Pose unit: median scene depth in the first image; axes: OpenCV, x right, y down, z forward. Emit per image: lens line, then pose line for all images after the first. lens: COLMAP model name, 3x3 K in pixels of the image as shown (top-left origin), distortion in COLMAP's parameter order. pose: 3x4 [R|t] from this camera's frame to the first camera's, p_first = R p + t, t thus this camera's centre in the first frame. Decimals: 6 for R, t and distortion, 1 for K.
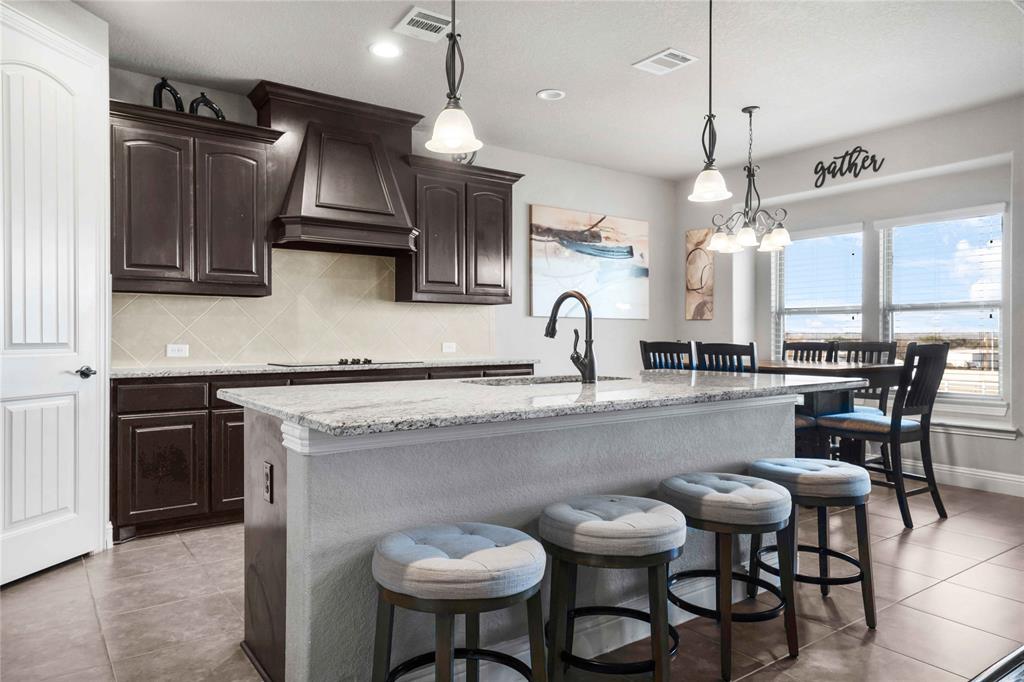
lens RADIAL K [[672.1, 0, 509.9], [0, 672.1, 340.1], [0, 0, 1]] dist [0.008523, 0.001800]
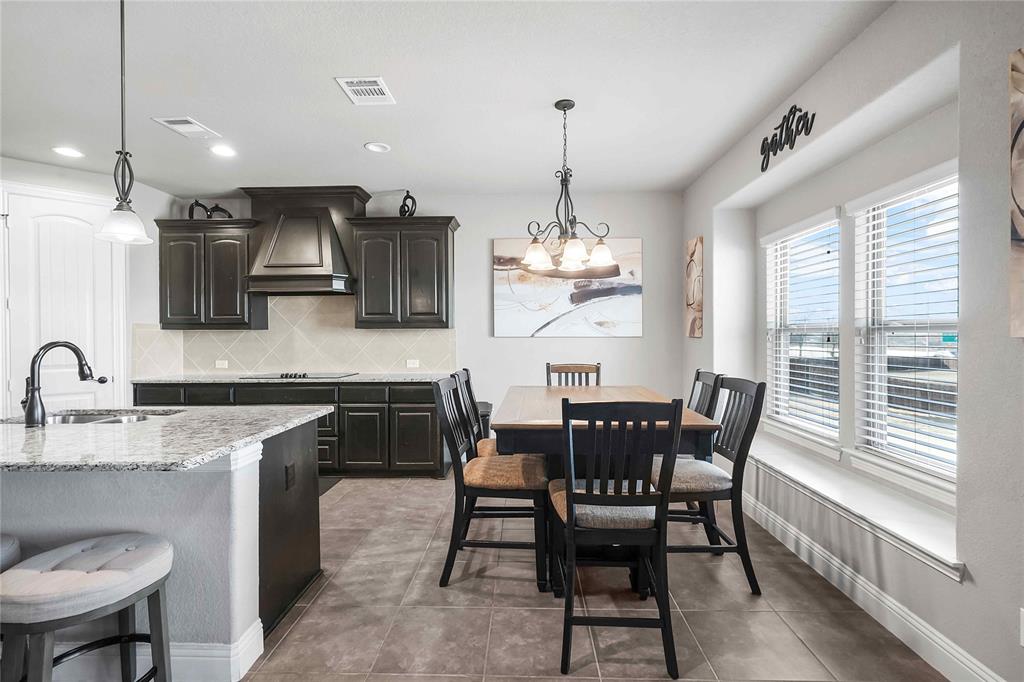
lens RADIAL K [[465.3, 0, 514.0], [0, 465.3, 337.1], [0, 0, 1]] dist [-0.020471, -0.000487]
pose [[0.795364, -0.000118, -0.606133, 0.574230], [0.001680, 0.999997, 0.002009, -0.039526], [0.606130, -0.002616, 0.795361, 0.421902]]
